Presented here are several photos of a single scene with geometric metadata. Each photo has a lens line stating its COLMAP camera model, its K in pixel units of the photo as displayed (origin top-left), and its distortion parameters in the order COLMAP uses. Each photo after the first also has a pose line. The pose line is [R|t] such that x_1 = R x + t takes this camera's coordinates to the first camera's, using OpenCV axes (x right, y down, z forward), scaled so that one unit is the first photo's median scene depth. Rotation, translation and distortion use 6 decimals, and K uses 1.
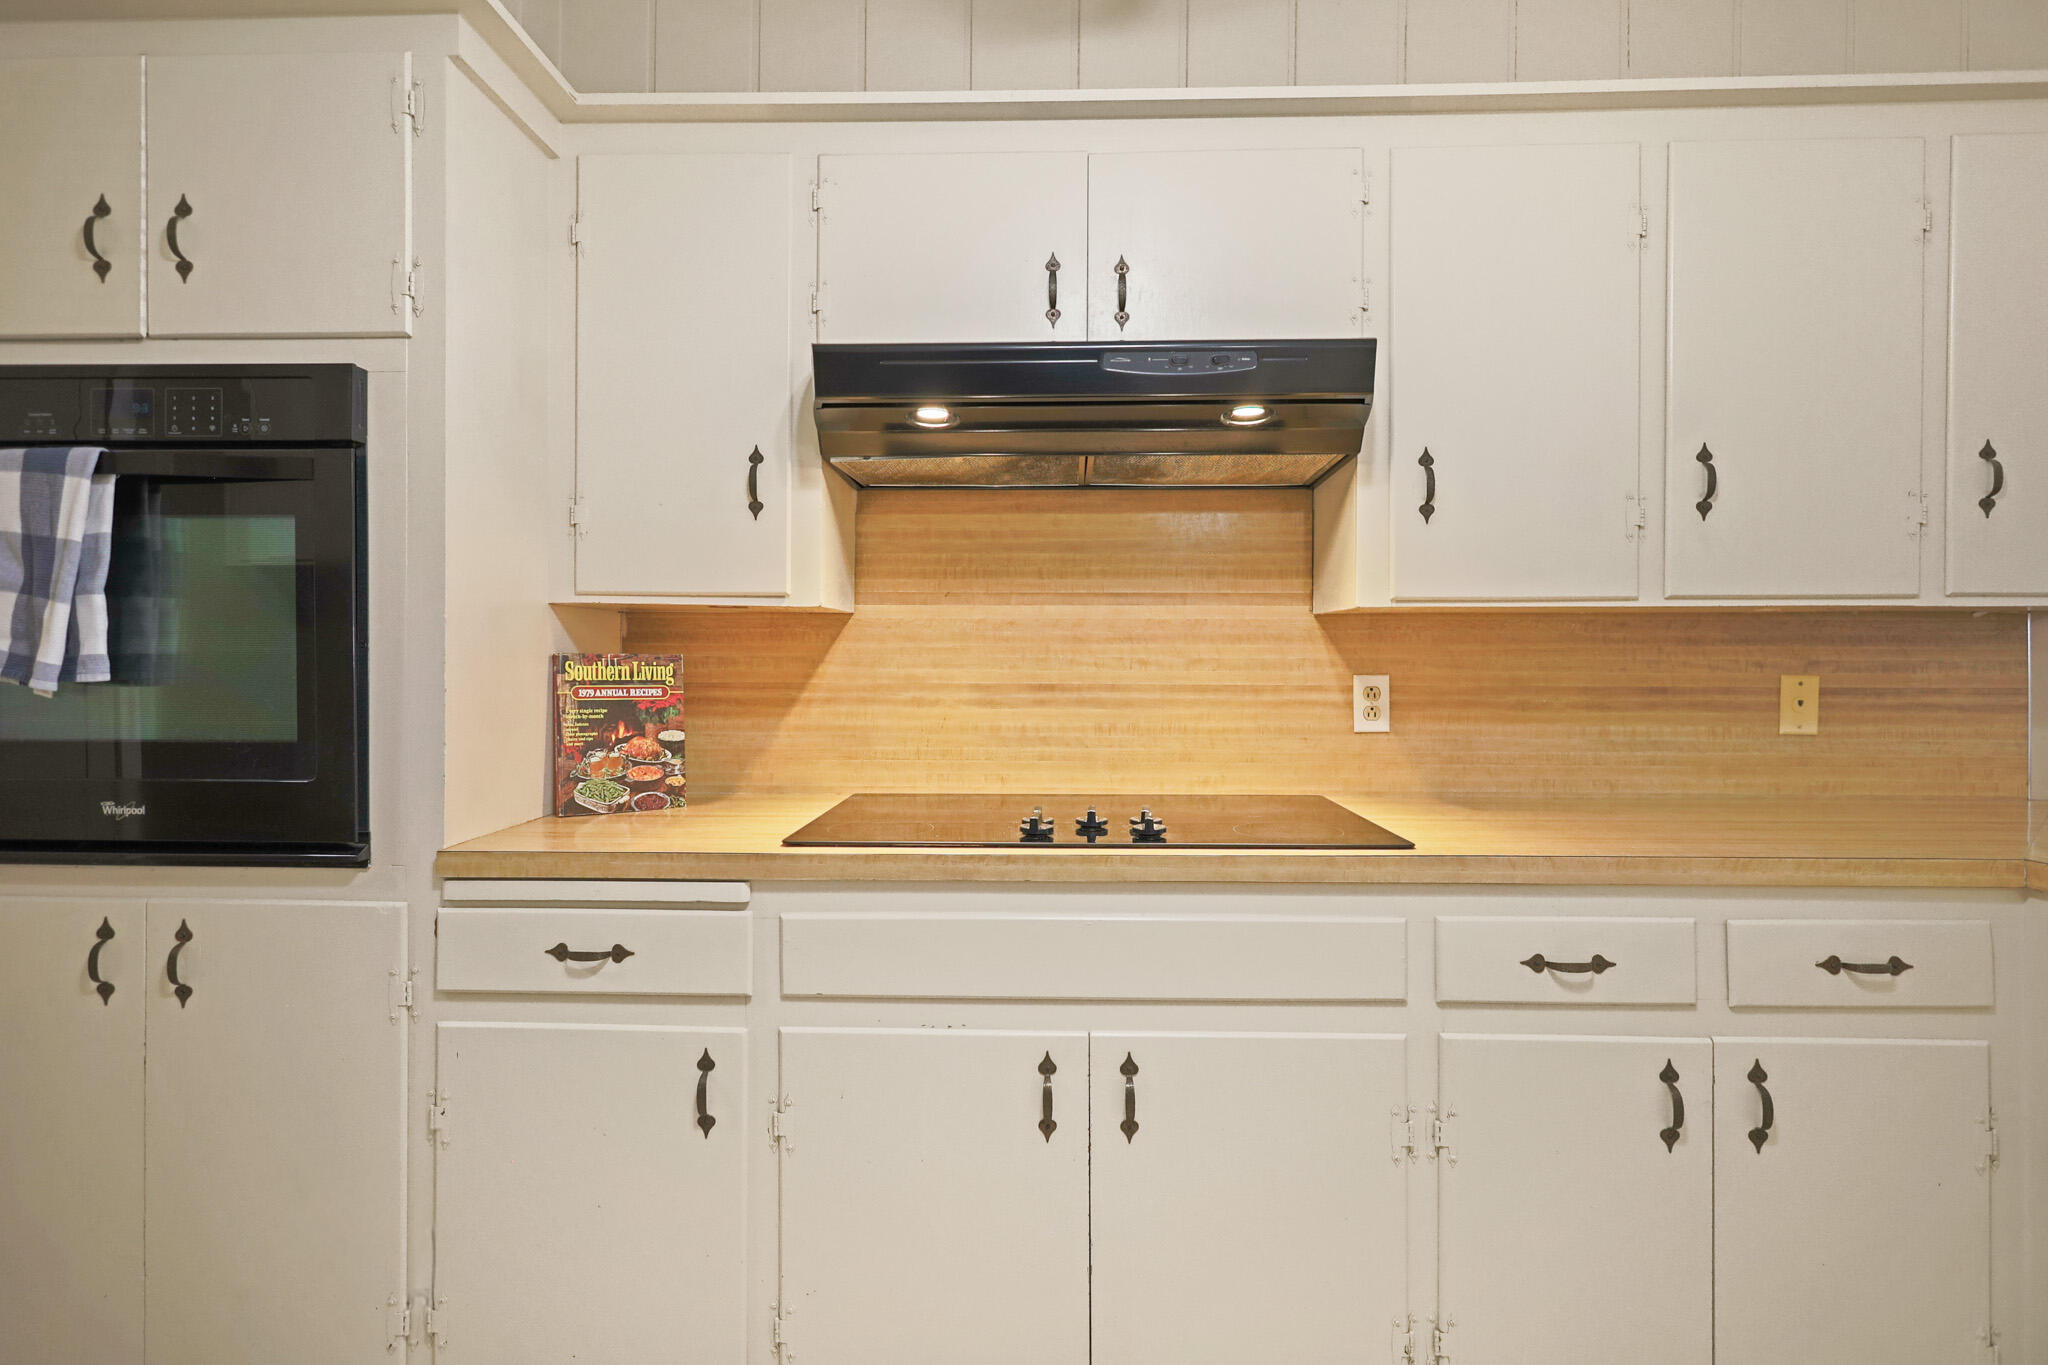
lens RADIAL K [[1028.5, 0, 1012.2], [0, 1028.5, 668.7], [0, 0, 1]] dist [-0.003705, 0.003837]
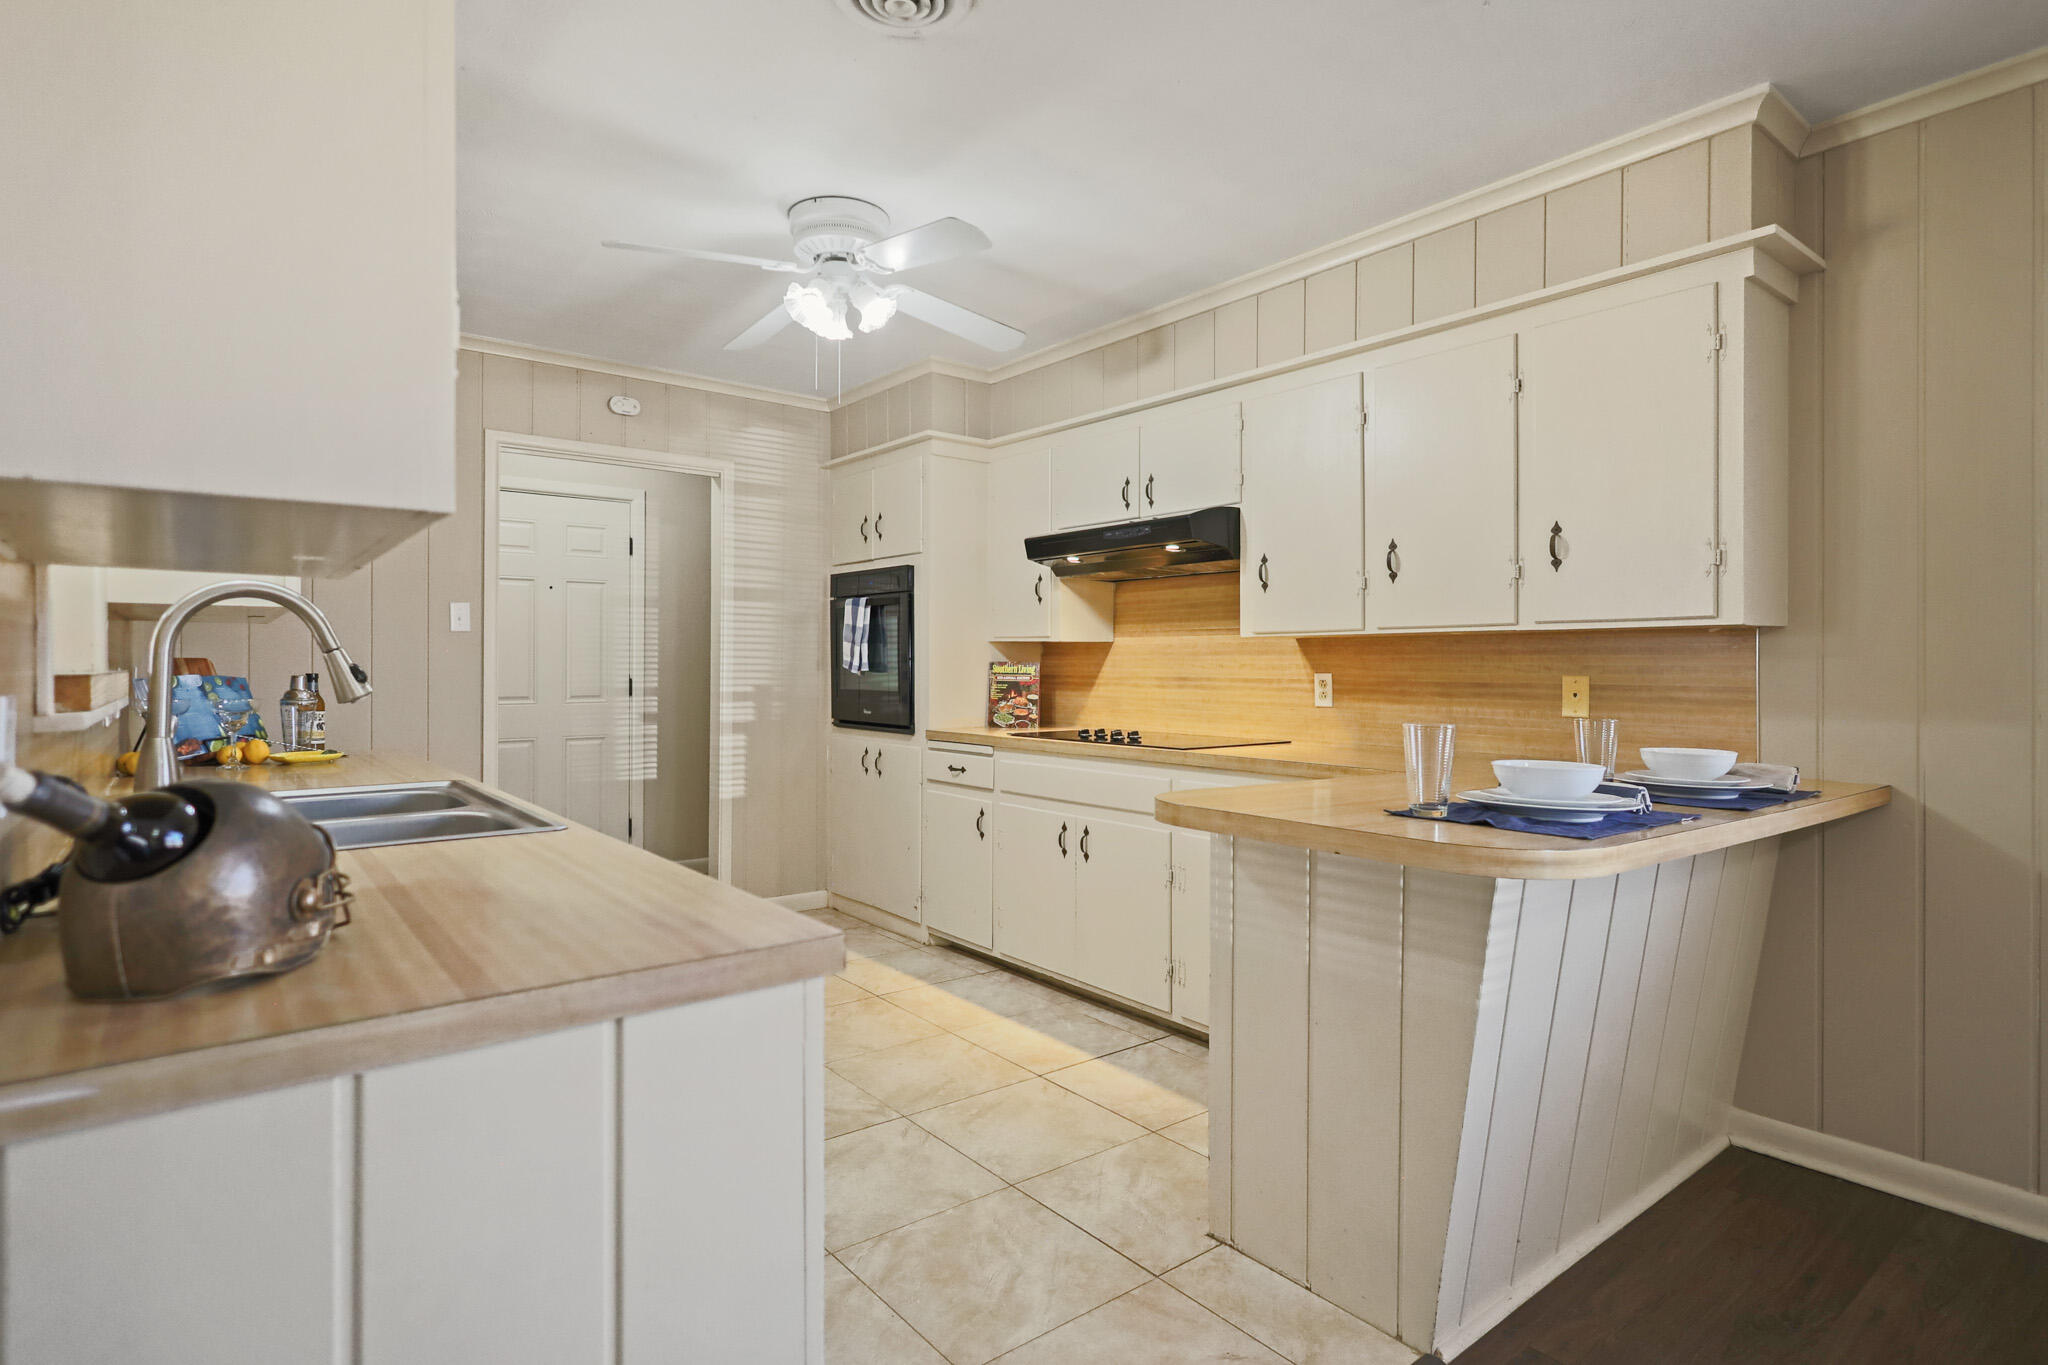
lens RADIAL K [[1028.5, 0, 1016.9], [0, 1028.5, 668.2], [0, 0, 1]] dist [-0.003705, 0.003837]
pose [[0.657508, 0.003584, -0.753439, 1.336263], [-0.007689, 0.999969, -0.001953, 0.004696], [0.753409, 0.007078, 0.657515, -0.531645]]
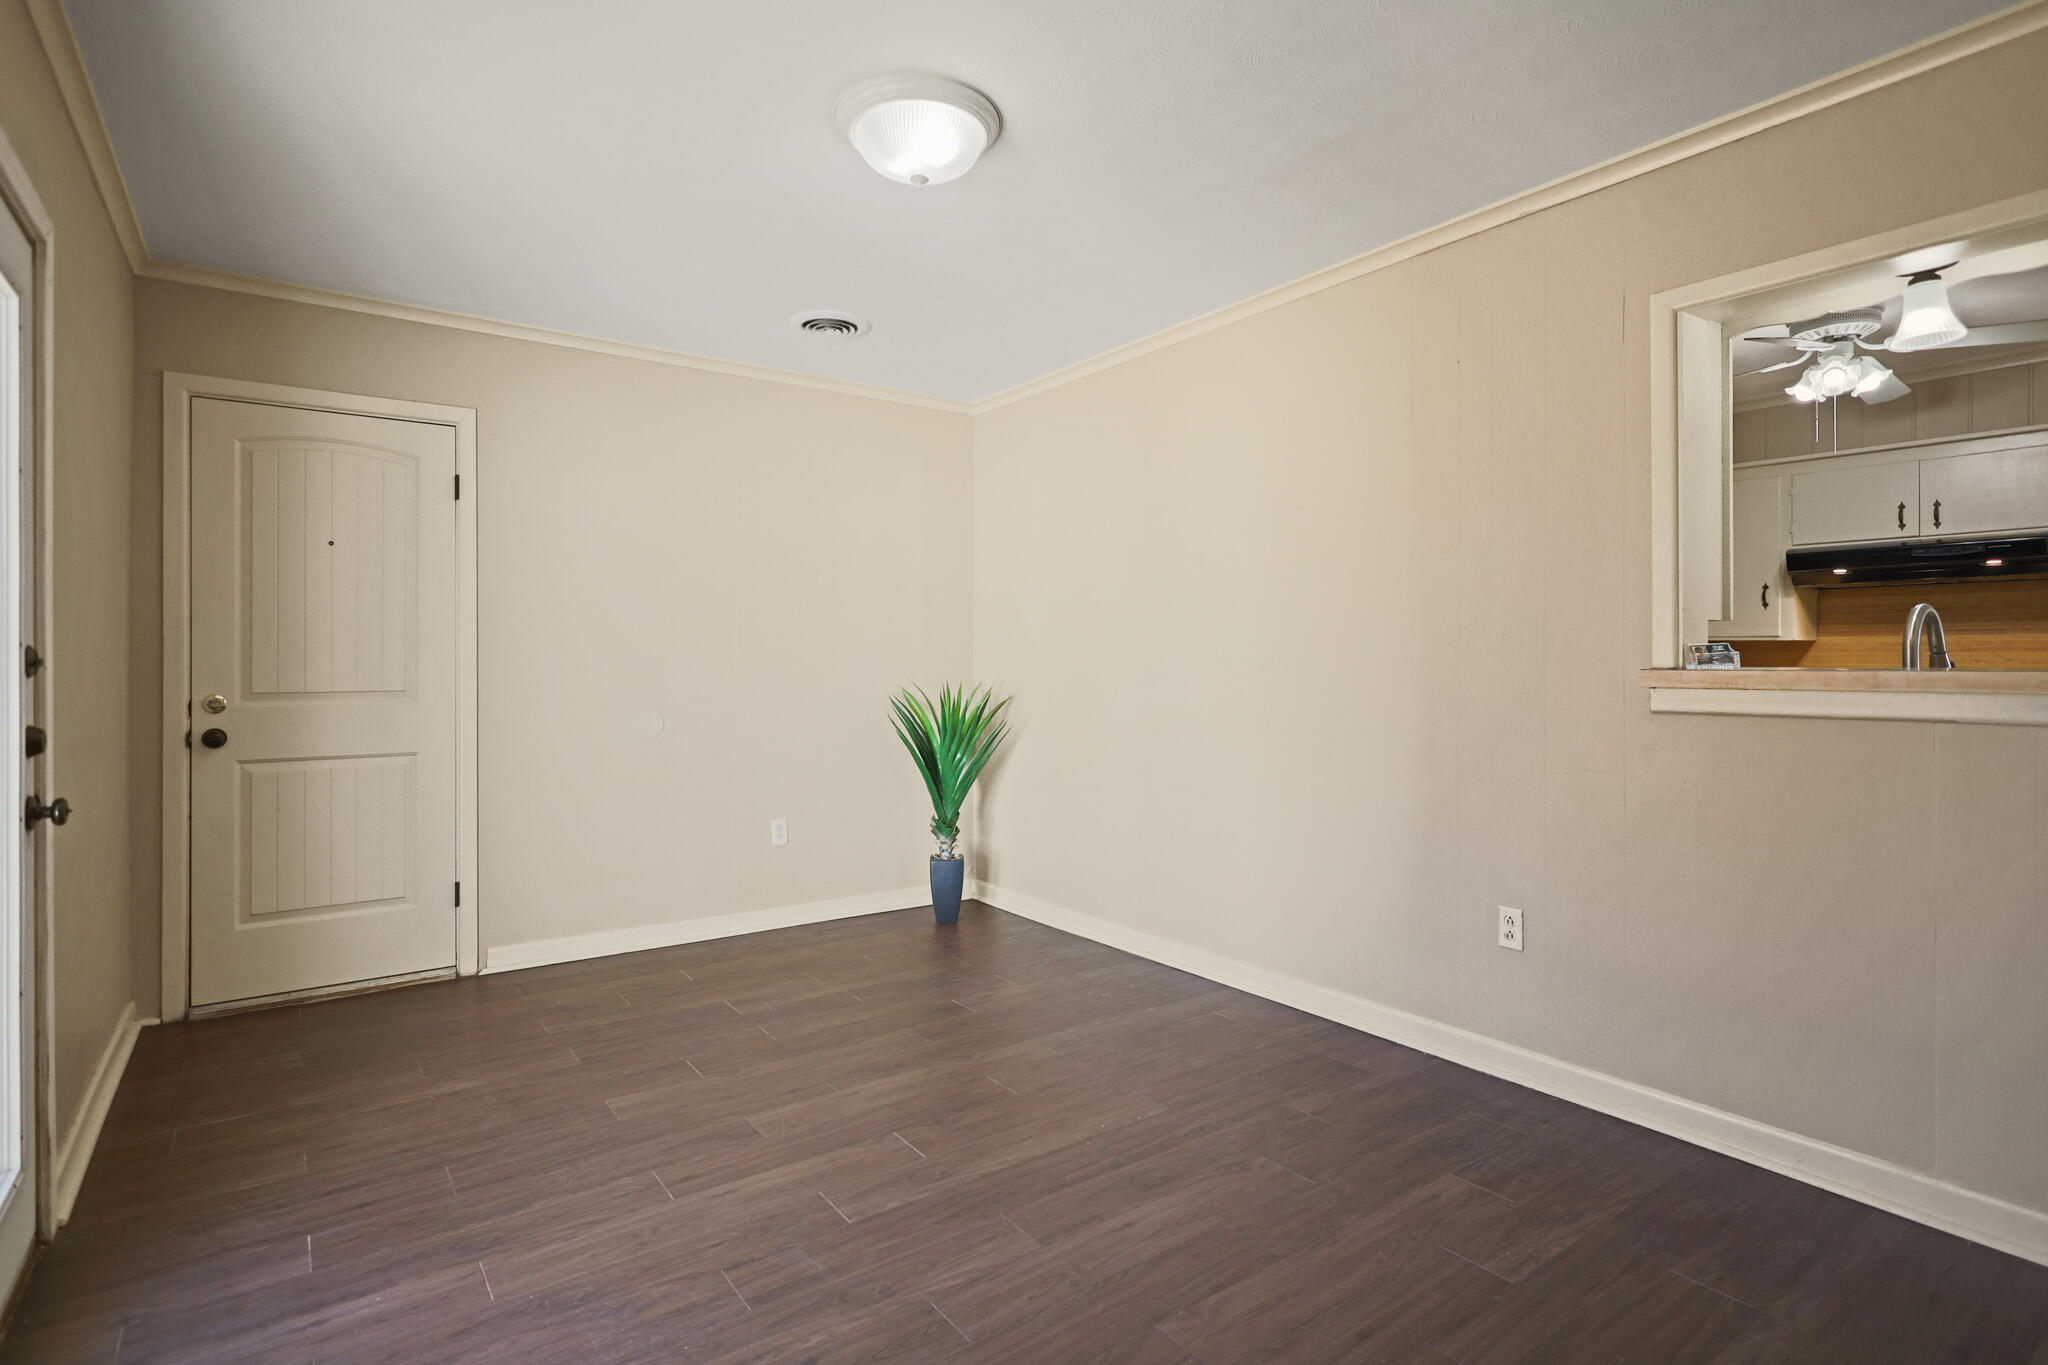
lens RADIAL K [[1028.5, 0, 1000.8], [0, 1028.5, 653.9], [0, 0, 1]] dist [-0.003705, 0.003837]
pose [[0.604681, -0.006860, -0.796438, 0.641109], [-0.003725, 0.999928, -0.011441, 0.014390], [0.796459, 0.009885, 0.604612, -2.094133]]
